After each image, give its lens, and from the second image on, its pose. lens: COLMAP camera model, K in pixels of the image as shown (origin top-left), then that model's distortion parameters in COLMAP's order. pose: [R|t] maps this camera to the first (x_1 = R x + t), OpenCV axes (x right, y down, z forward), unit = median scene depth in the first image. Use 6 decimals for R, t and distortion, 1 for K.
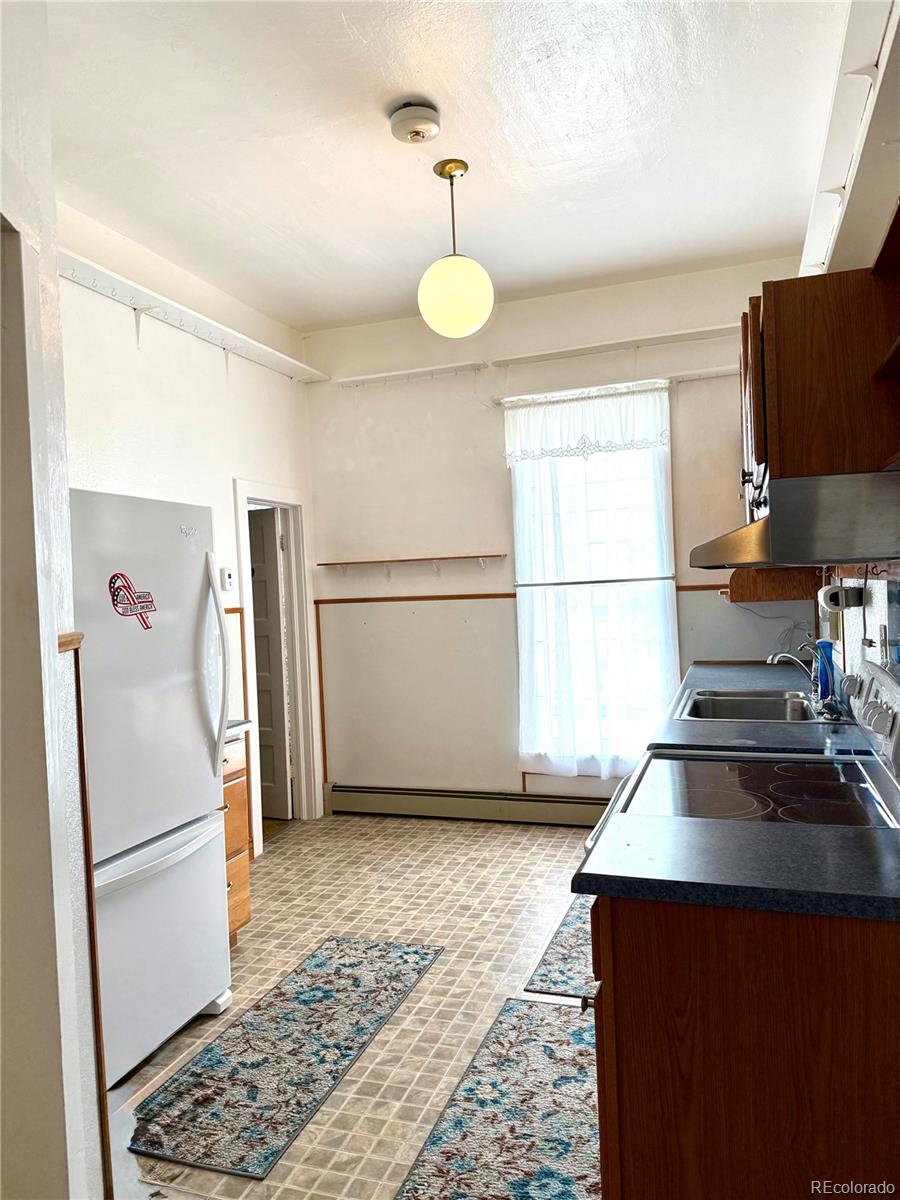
lens RADIAL K [[836.1, 0, 452.5], [0, 836.1, 604.9], [0, 0, 1]] dist [0.150859, -0.247796]
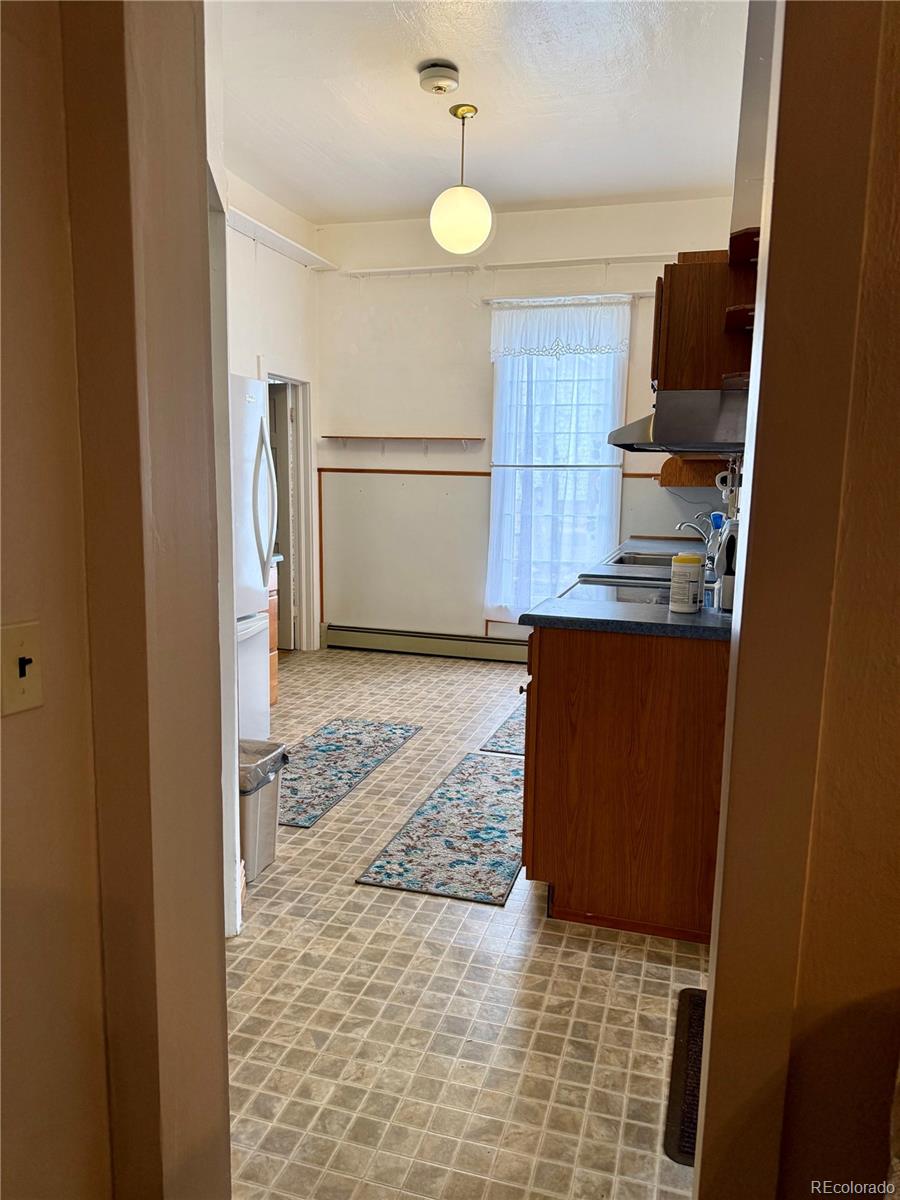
lens RADIAL K [[836.1, 0, 452.5], [0, 836.1, 604.9], [0, 0, 1]] dist [0.150859, -0.247796]
pose [[0.997399, 0.055859, 0.045549, -0.034350], [-0.061285, 0.989873, 0.128044, 0.035692], [-0.037935, -0.130502, 0.990722, -0.311362]]
